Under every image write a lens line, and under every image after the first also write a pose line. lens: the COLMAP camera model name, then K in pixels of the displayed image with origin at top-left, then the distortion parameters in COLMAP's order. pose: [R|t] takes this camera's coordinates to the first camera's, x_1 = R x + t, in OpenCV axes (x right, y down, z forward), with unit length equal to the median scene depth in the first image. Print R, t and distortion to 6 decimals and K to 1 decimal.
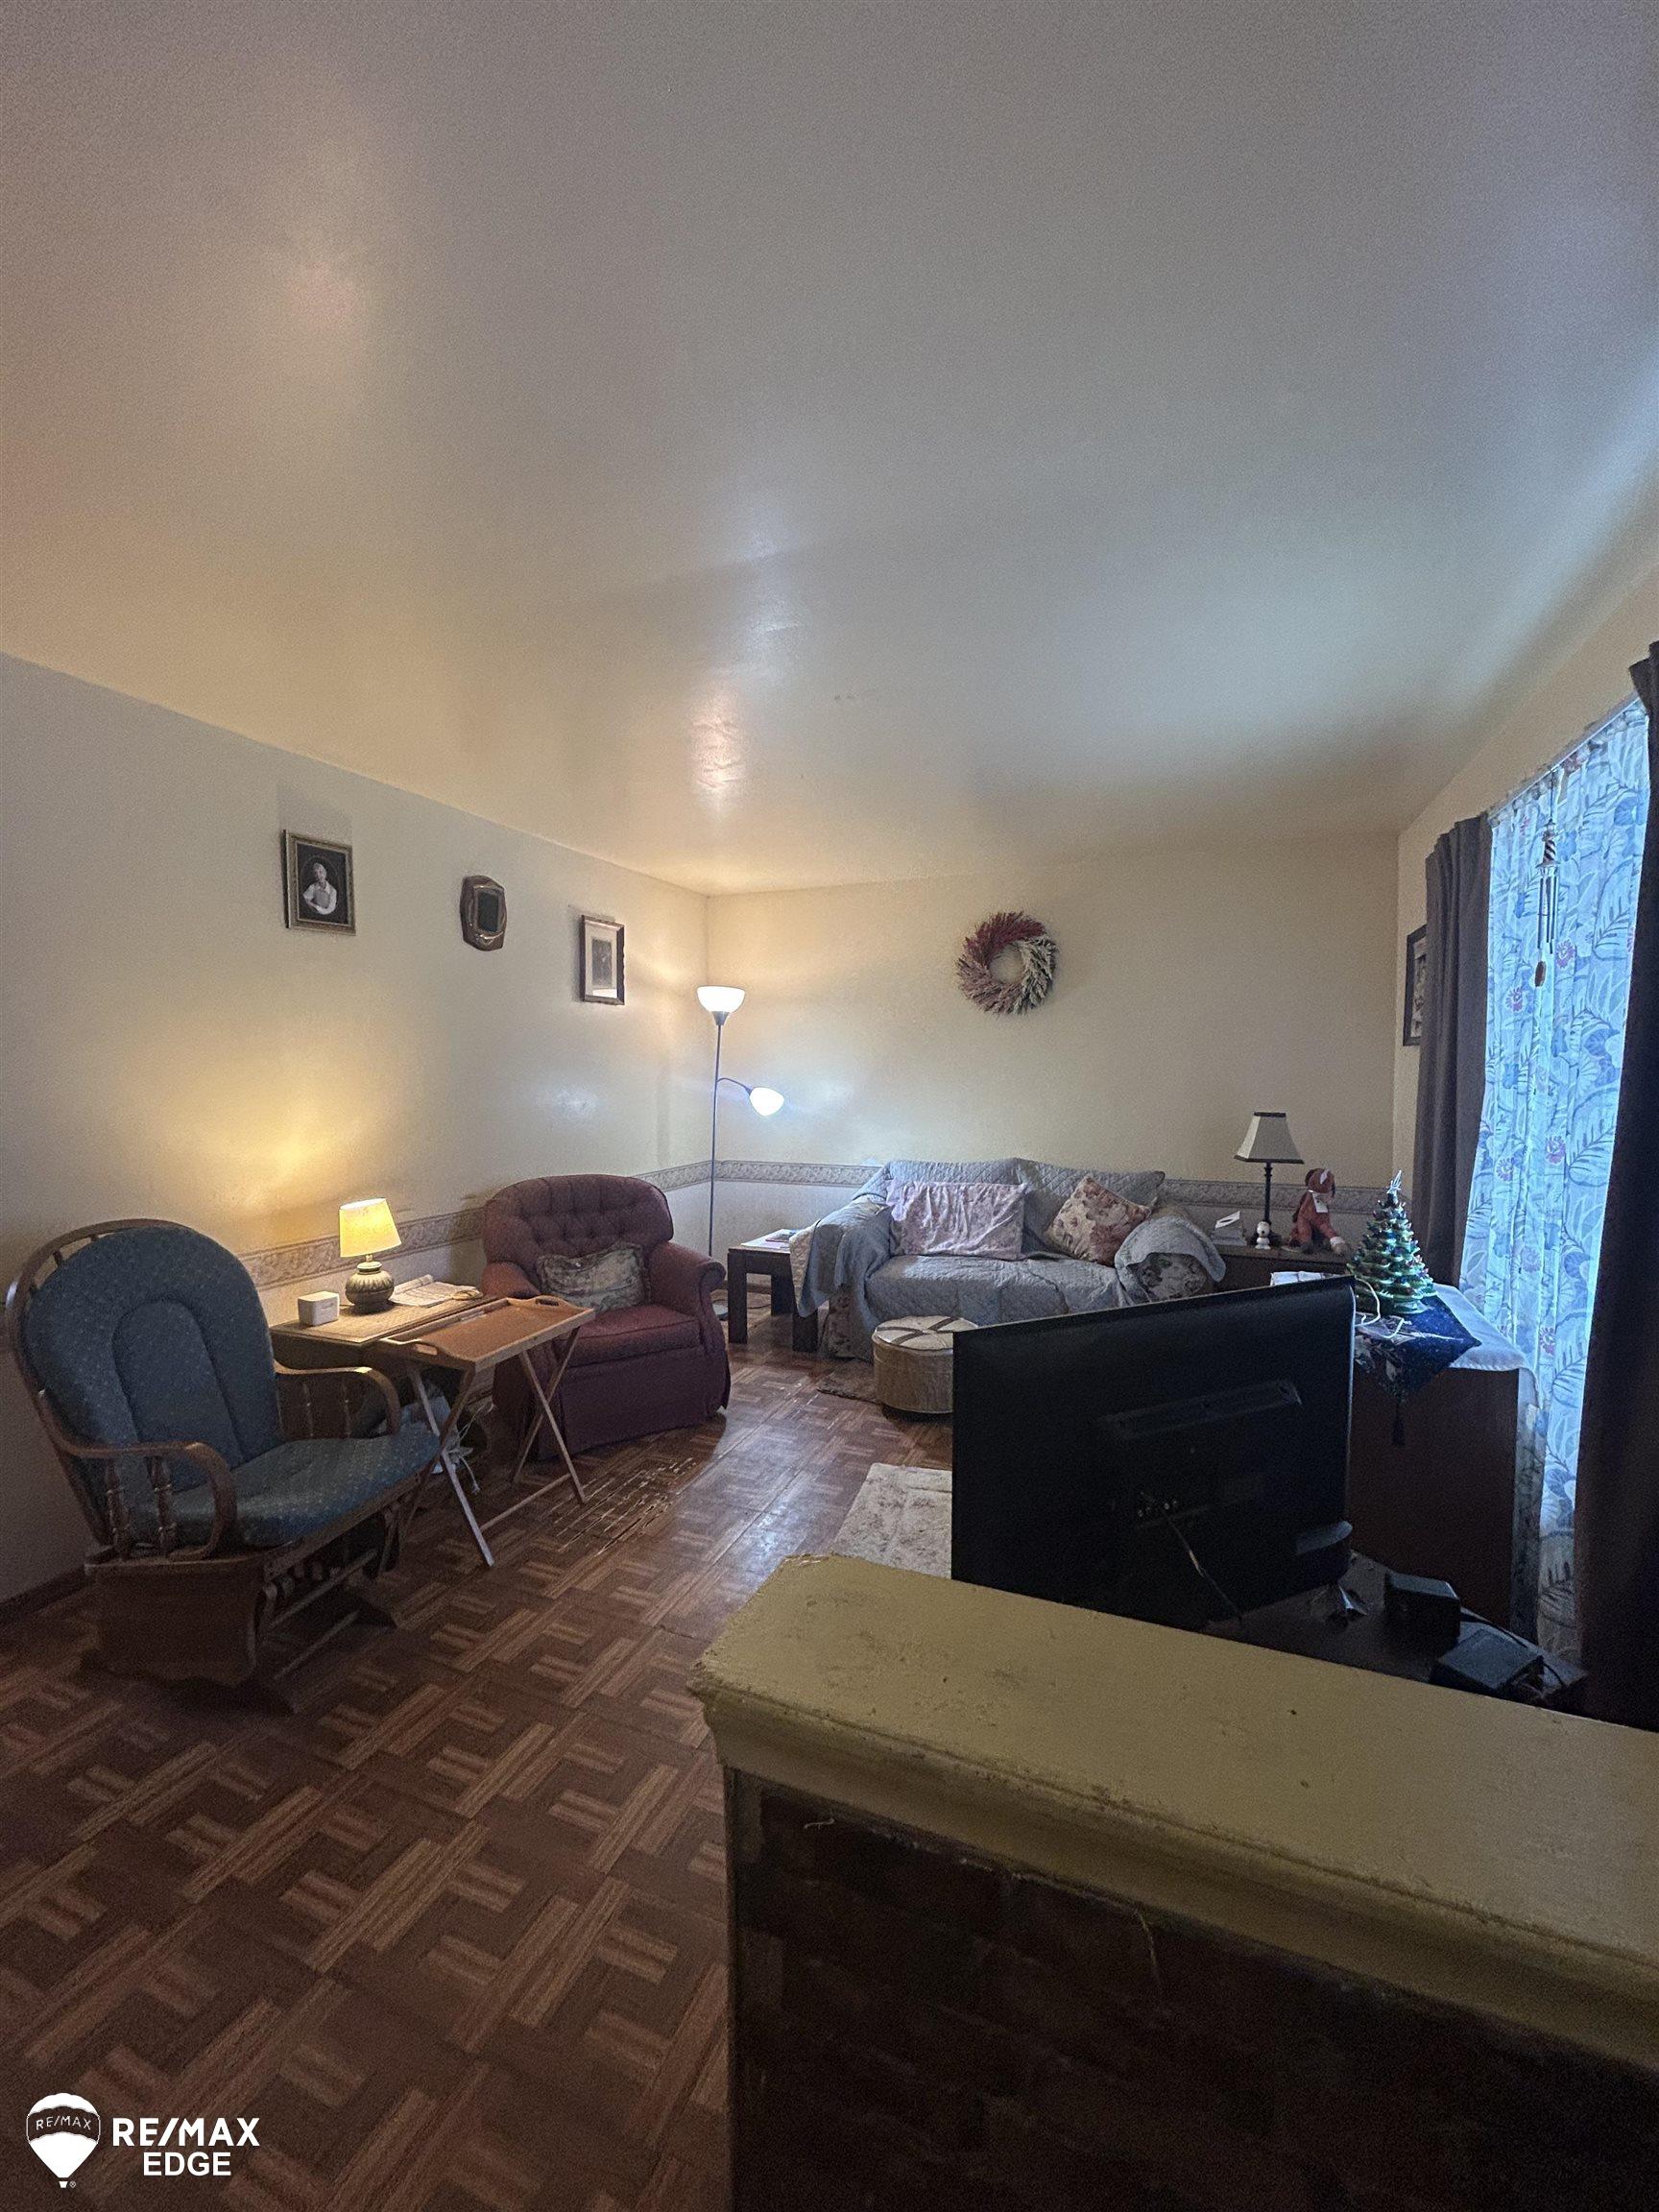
lens RADIAL K [[890.6, 0, 827.8], [0, 890.6, 1110.5], [0, 0, 1]] dist [0.001571, 0.000594]
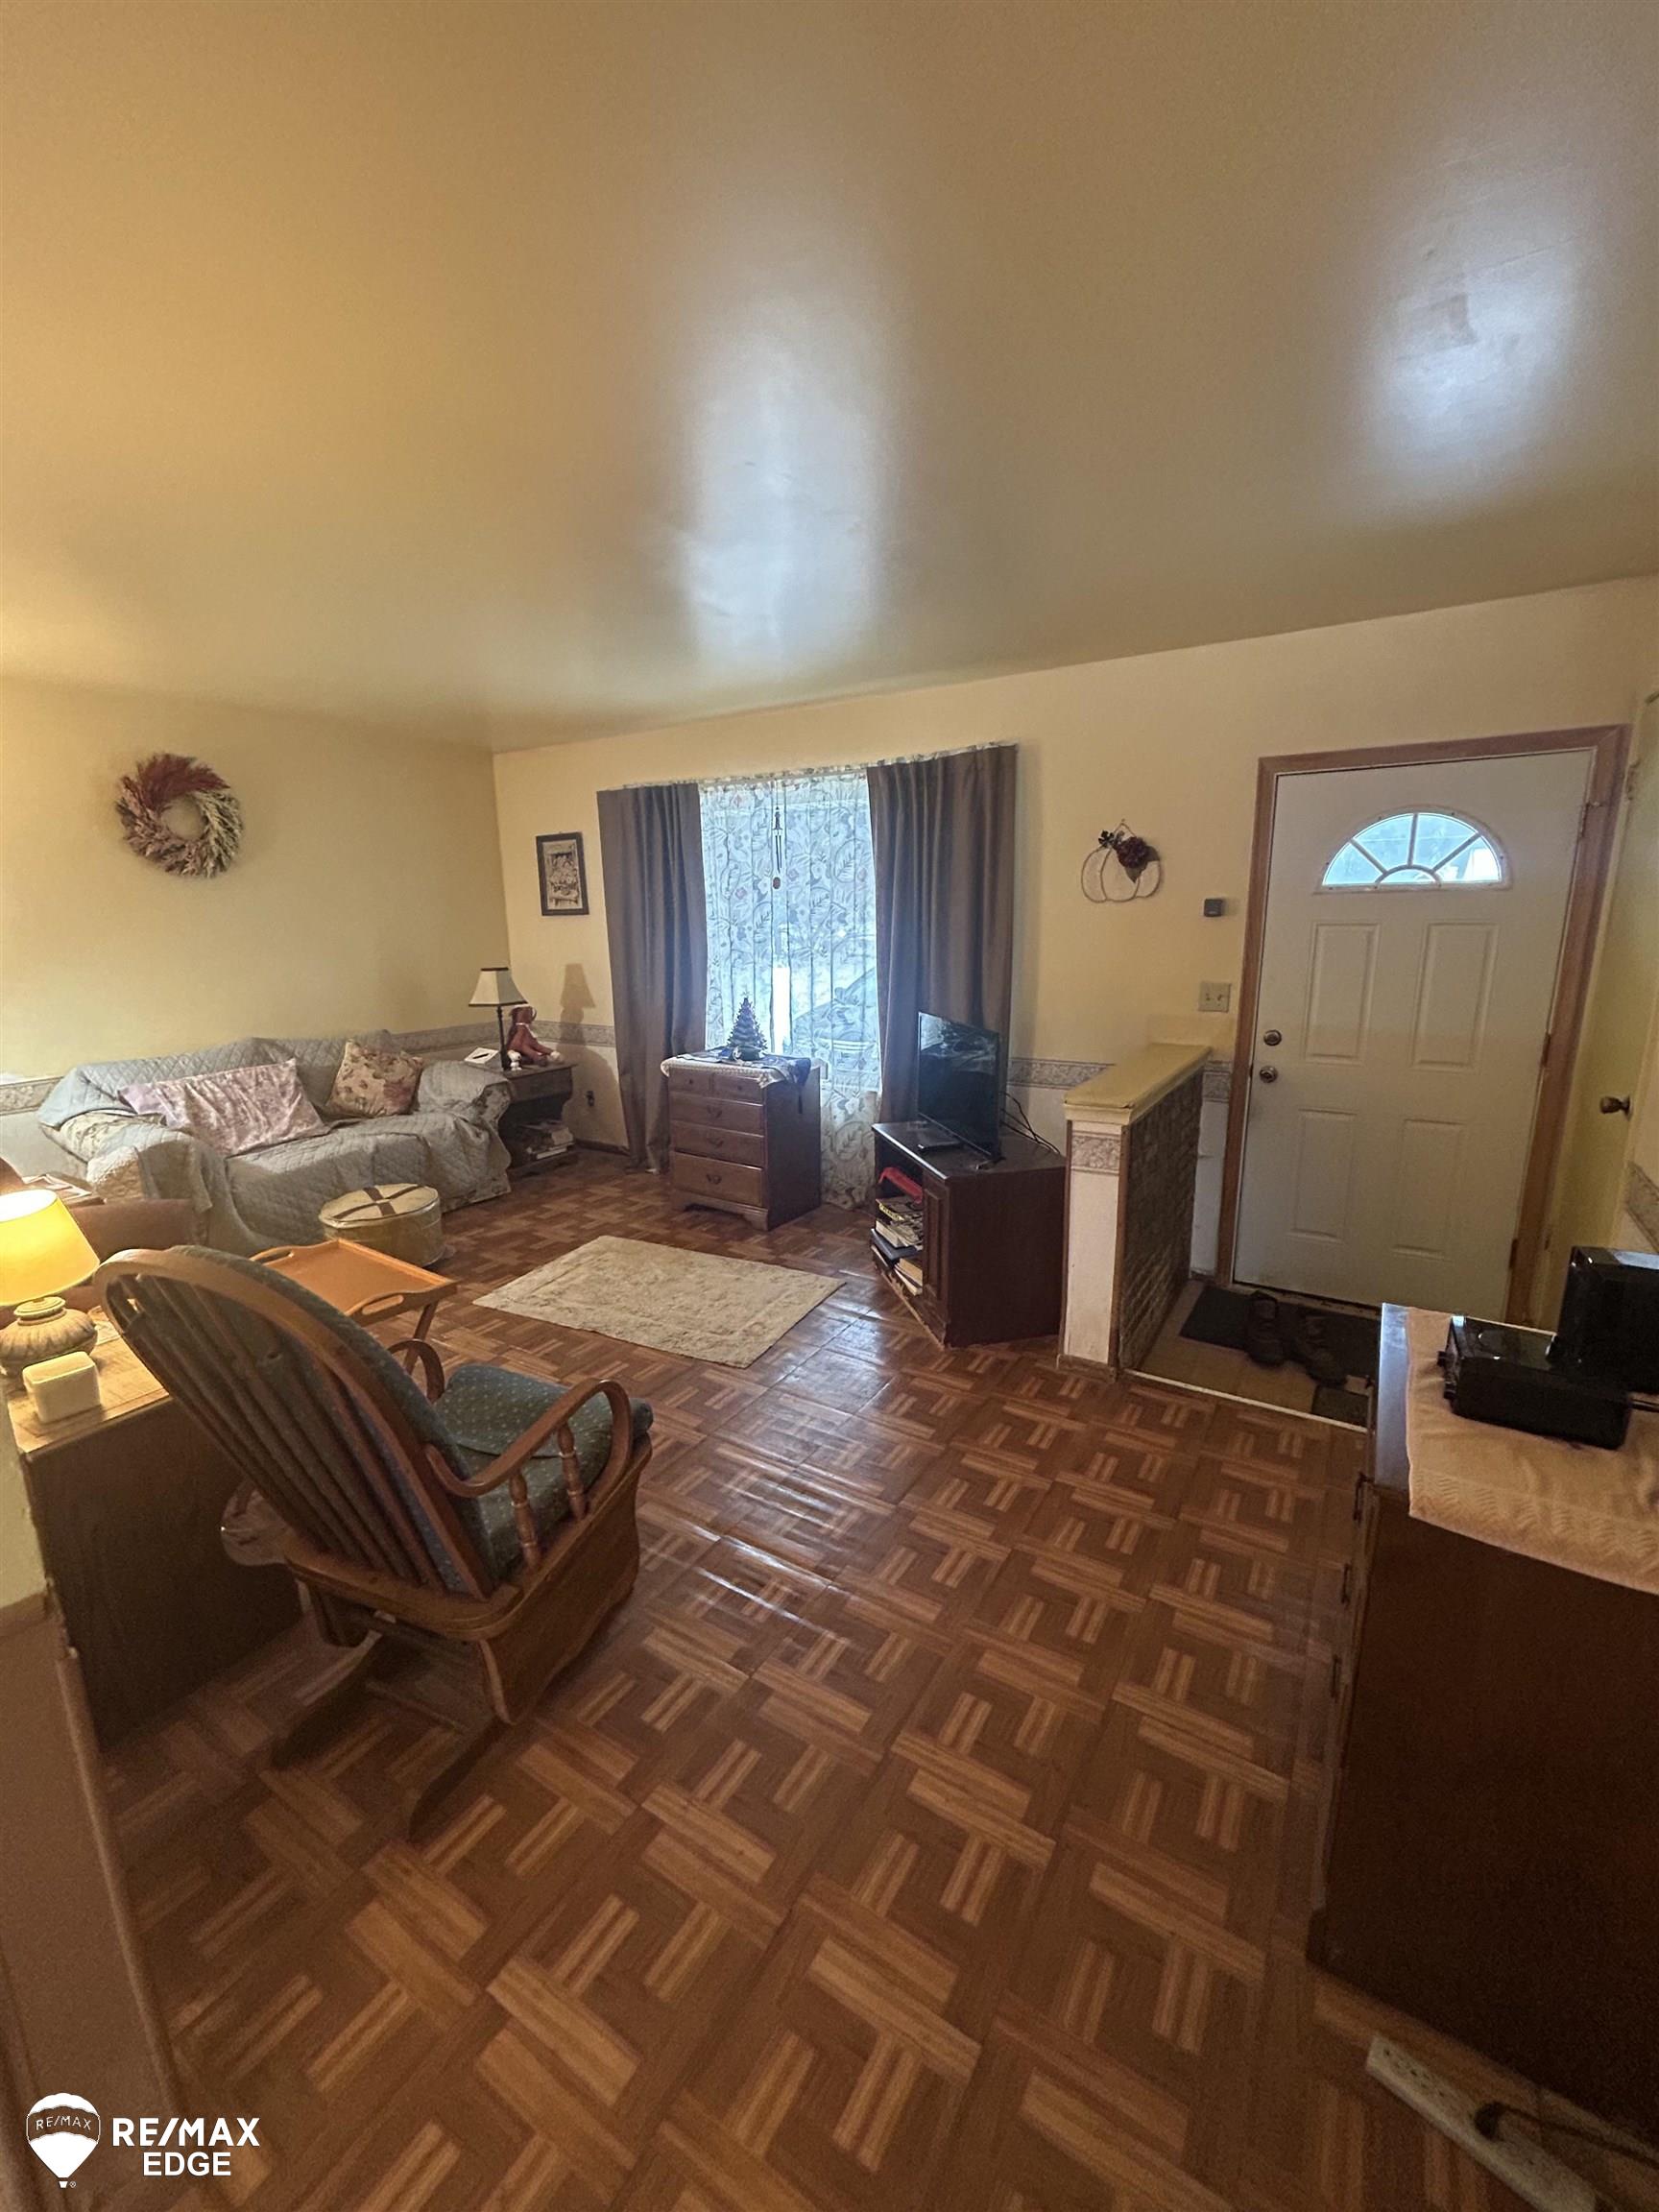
lens RADIAL K [[890.6, 0, 827.8], [0, 890.6, 1110.5], [0, 0, 1]] dist [0.001571, 0.000594]
pose [[0.171435, -0.212960, 0.961903, -0.650894], [0.062882, 0.976732, 0.205036, -0.027361], [-0.983187, 0.025336, 0.180837, 0.263089]]
